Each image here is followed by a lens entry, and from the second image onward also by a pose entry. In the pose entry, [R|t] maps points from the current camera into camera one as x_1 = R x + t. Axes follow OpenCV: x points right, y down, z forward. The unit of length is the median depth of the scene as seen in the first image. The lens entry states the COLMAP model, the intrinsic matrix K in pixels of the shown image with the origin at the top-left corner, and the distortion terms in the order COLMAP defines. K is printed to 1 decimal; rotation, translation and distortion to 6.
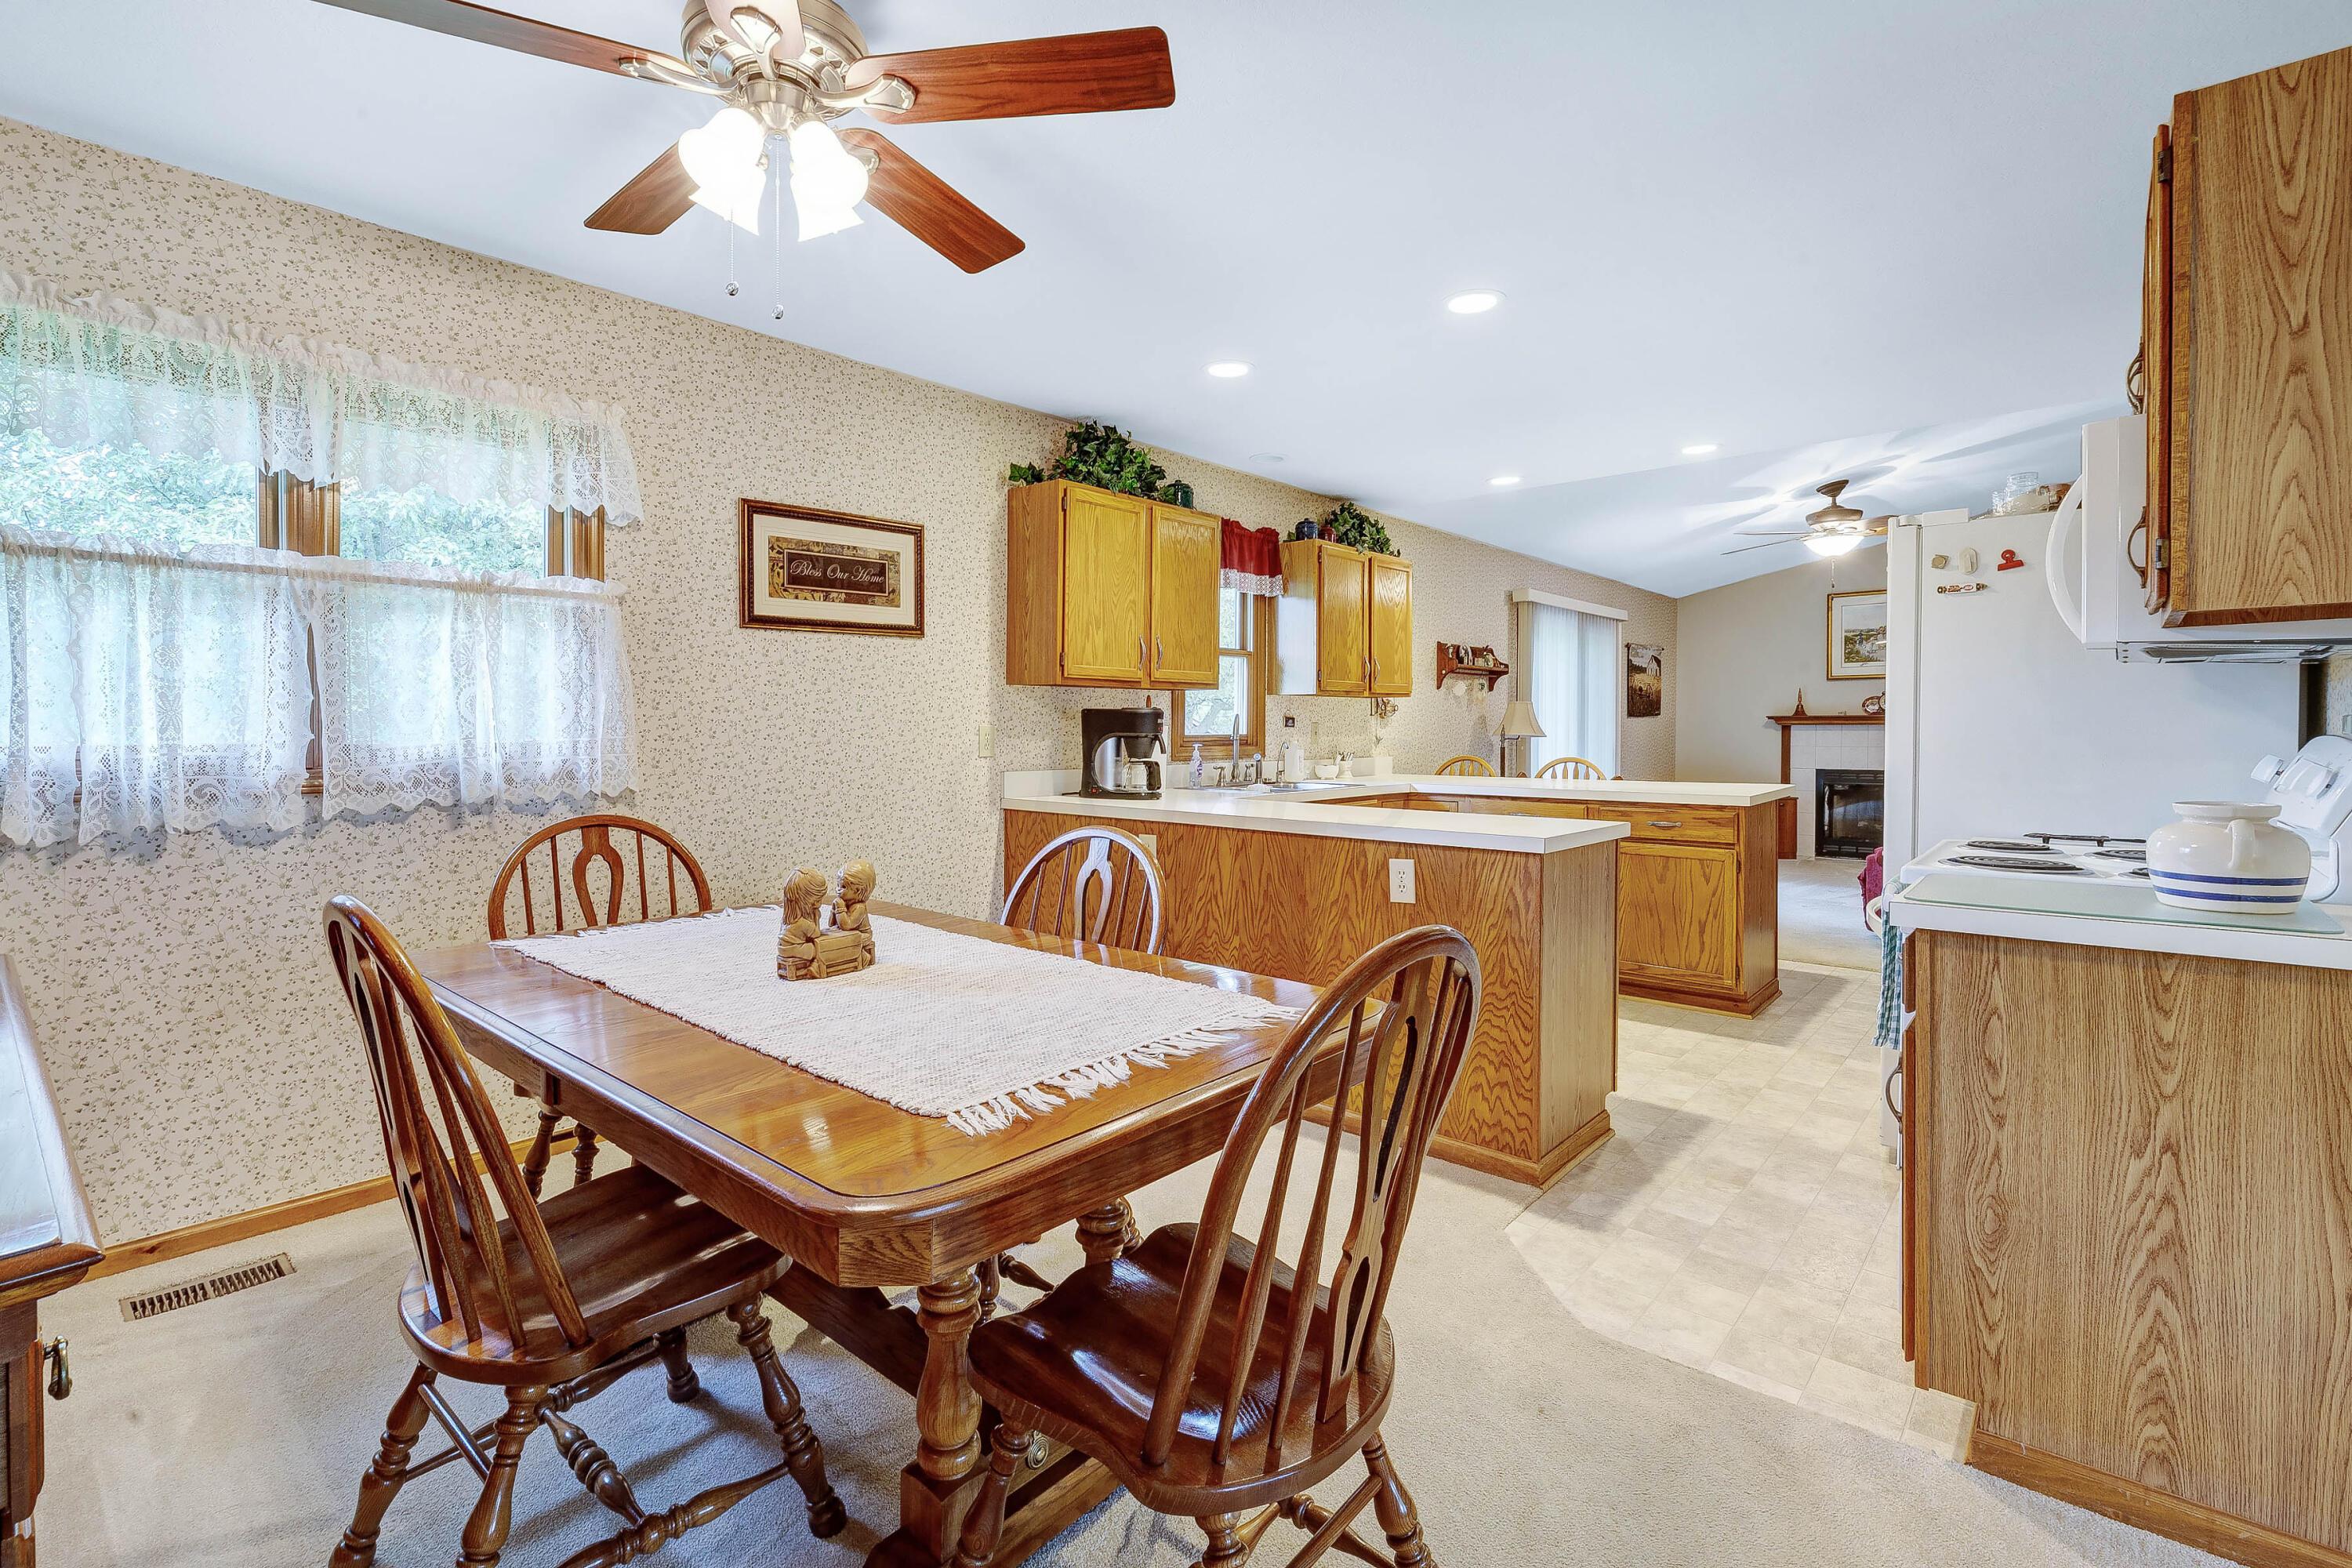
lens RADIAL K [[1087.1, 0, 1090.1], [0, 1087.1, 729.3], [0, 0, 1]] dist [-0.002408, -0.000930]
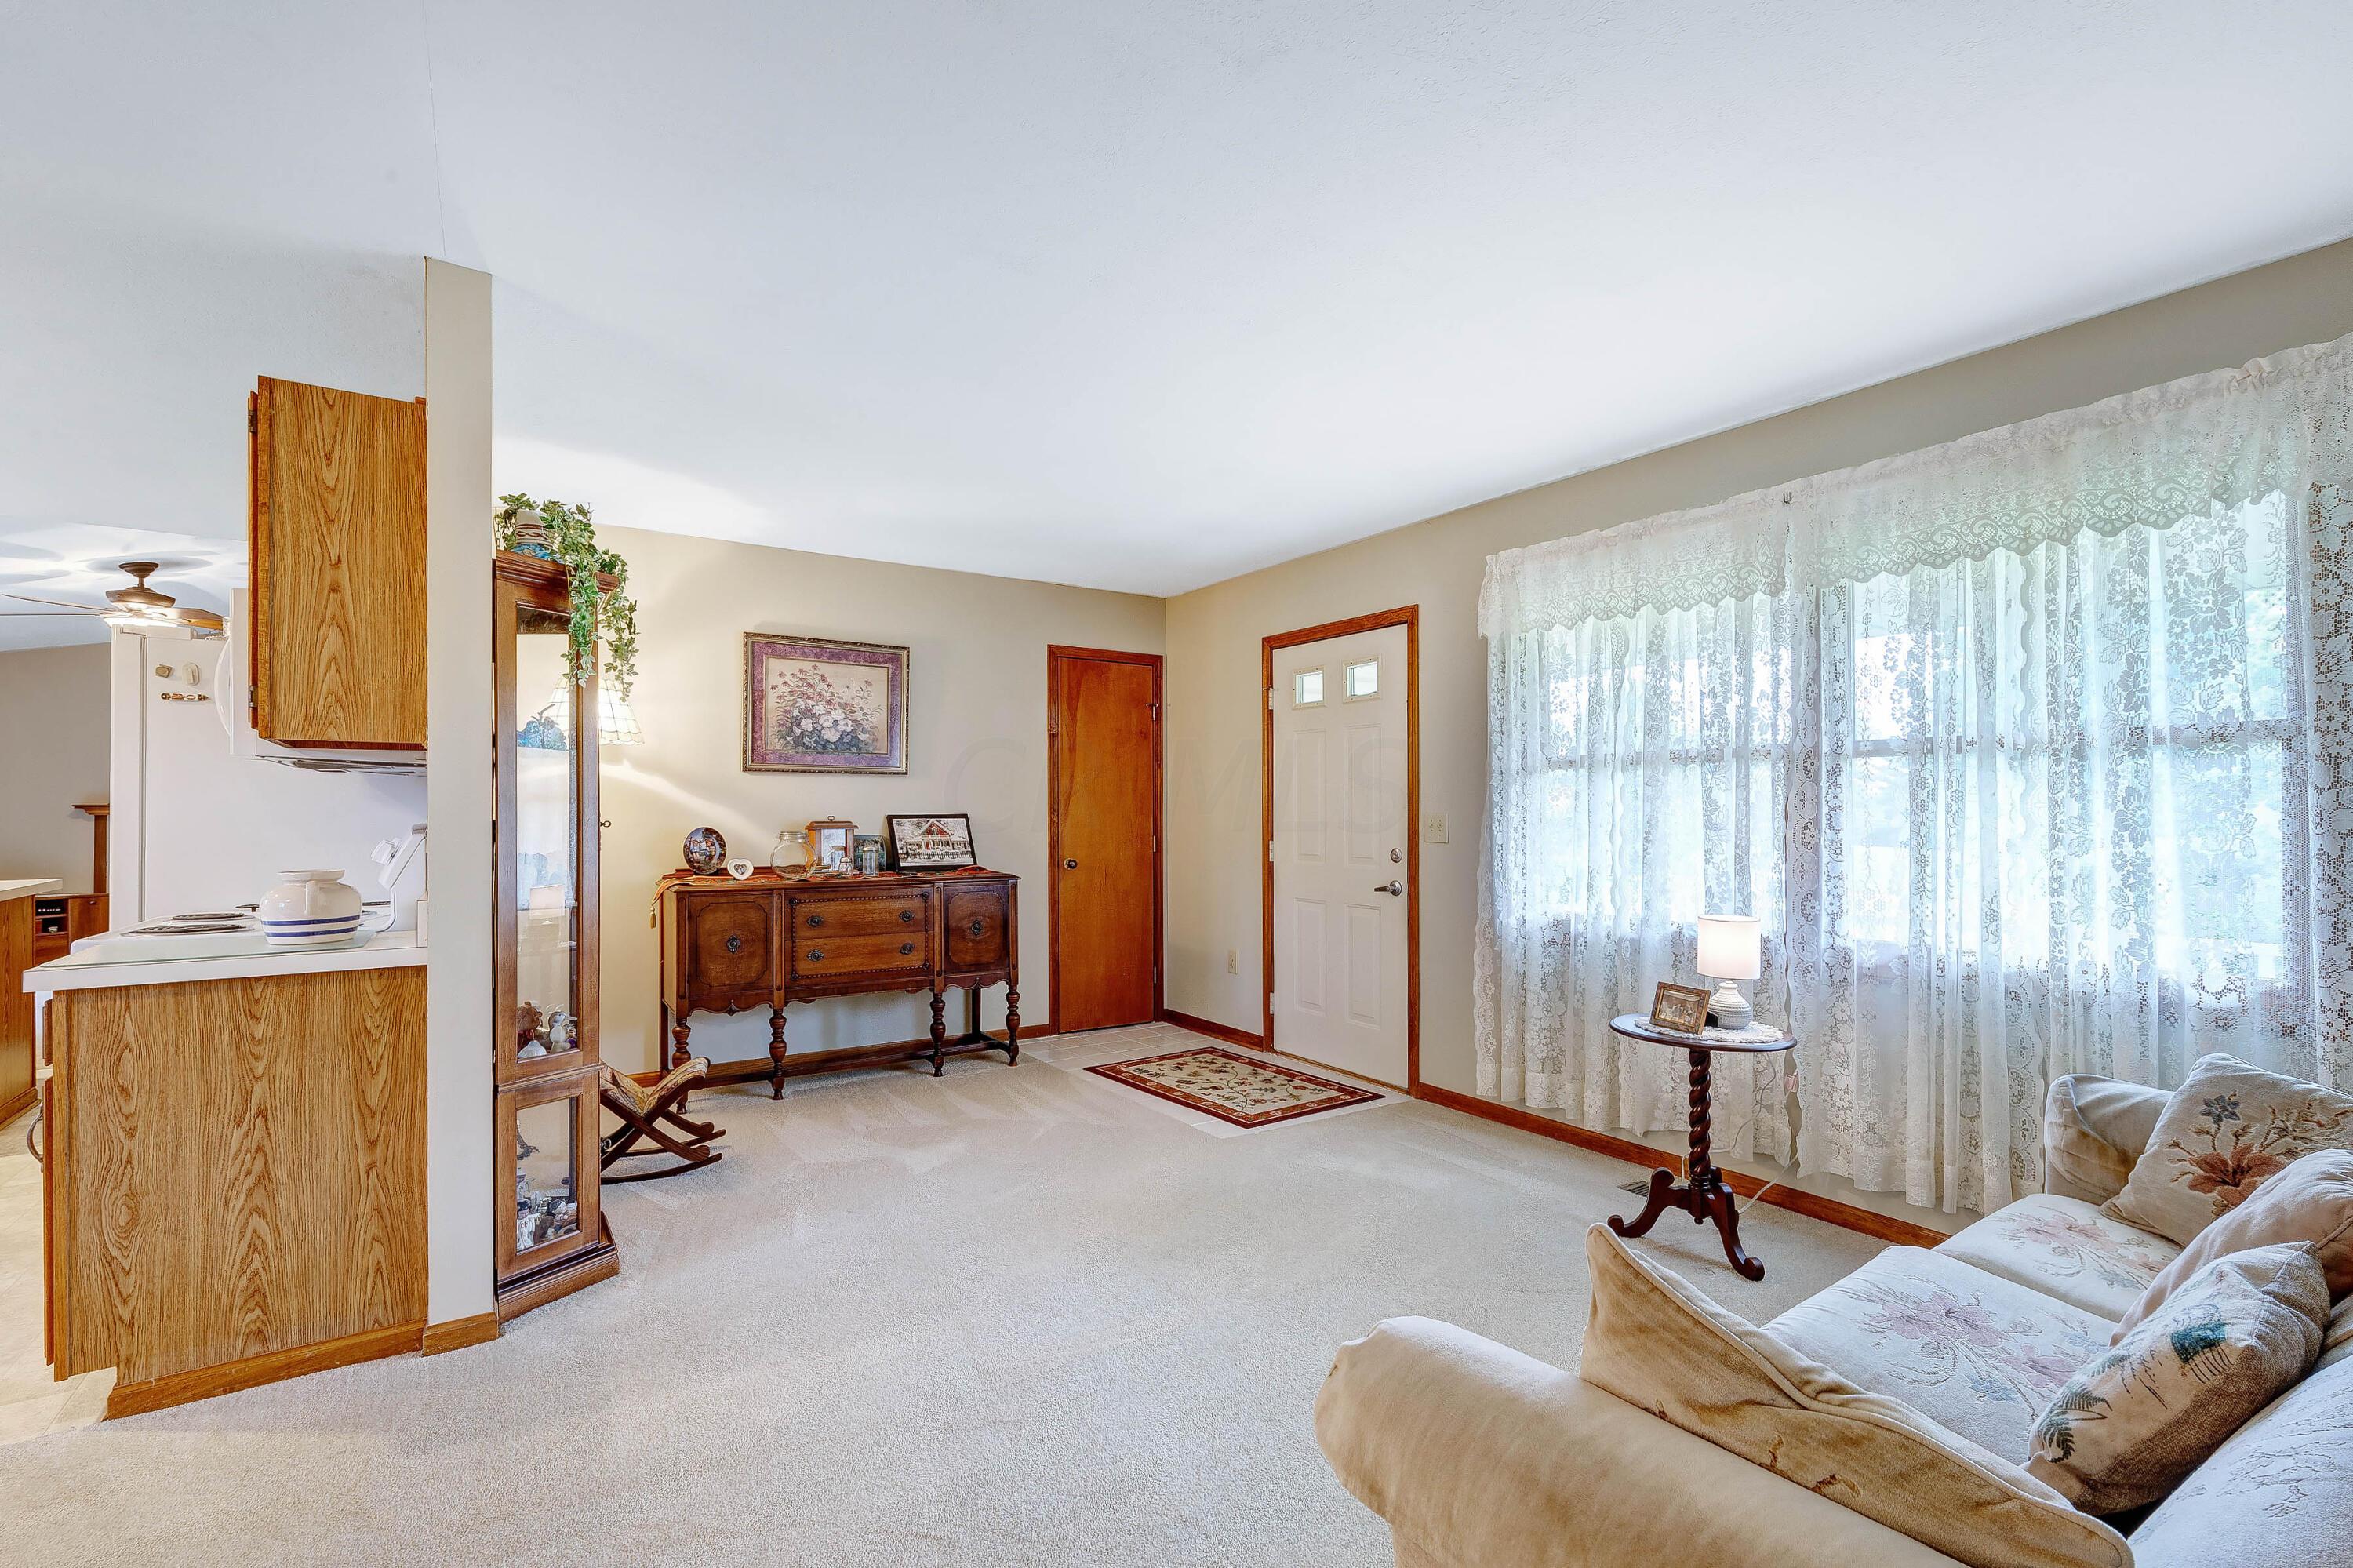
lens RADIAL K [[1027.7, 0, 1158.0], [0, 1027.7, 827.5], [0, 0, 1]] dist [0.004679, 0.000652]
pose [[0.219339, -0.009277, 0.975604, -0.055354], [0.001277, 0.999957, 0.009221, -0.001218], [-0.975648, -0.000777, 0.219342, -0.360526]]
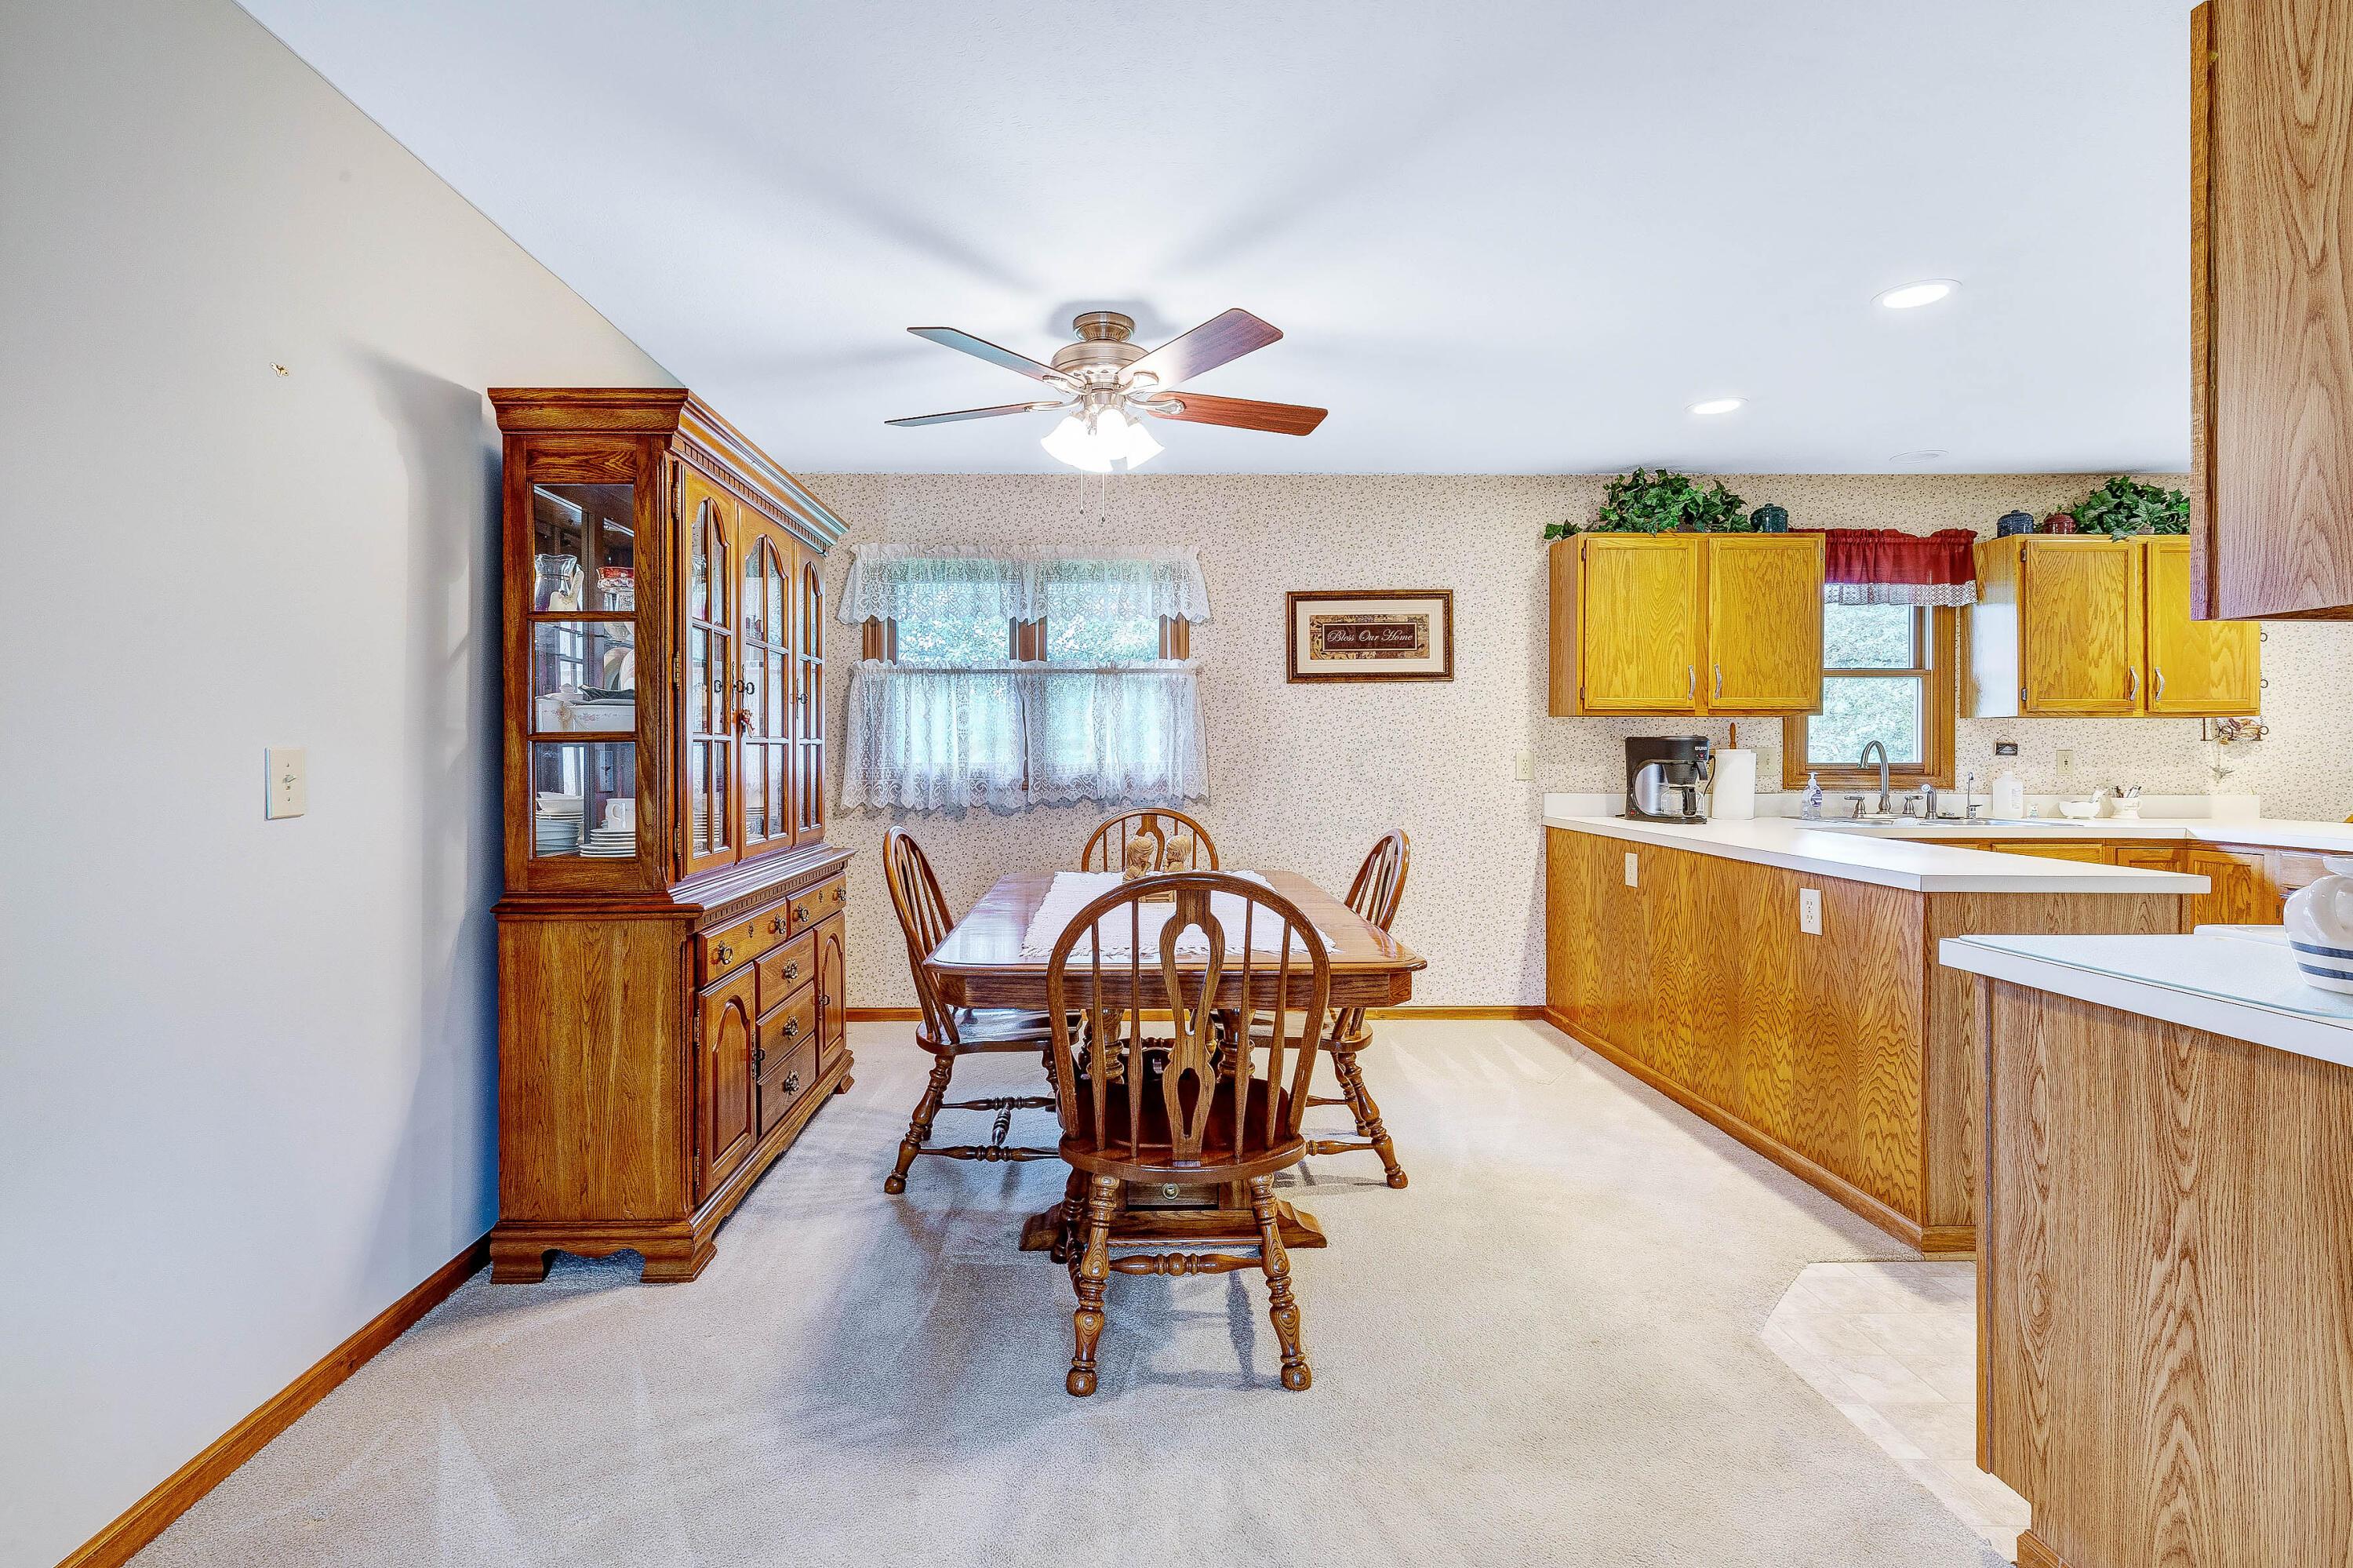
lens RADIAL K [[1027.7, 0, 1168.7], [0, 1027.7, 749.7], [0, 0, 1]] dist [0.004679, 0.000652]
pose [[0.720088, -0.000830, -0.693883, 0.778810], [-0.002925, 0.999987, -0.004231, -0.001887], [0.693877, 0.005076, 0.720076, -0.110419]]
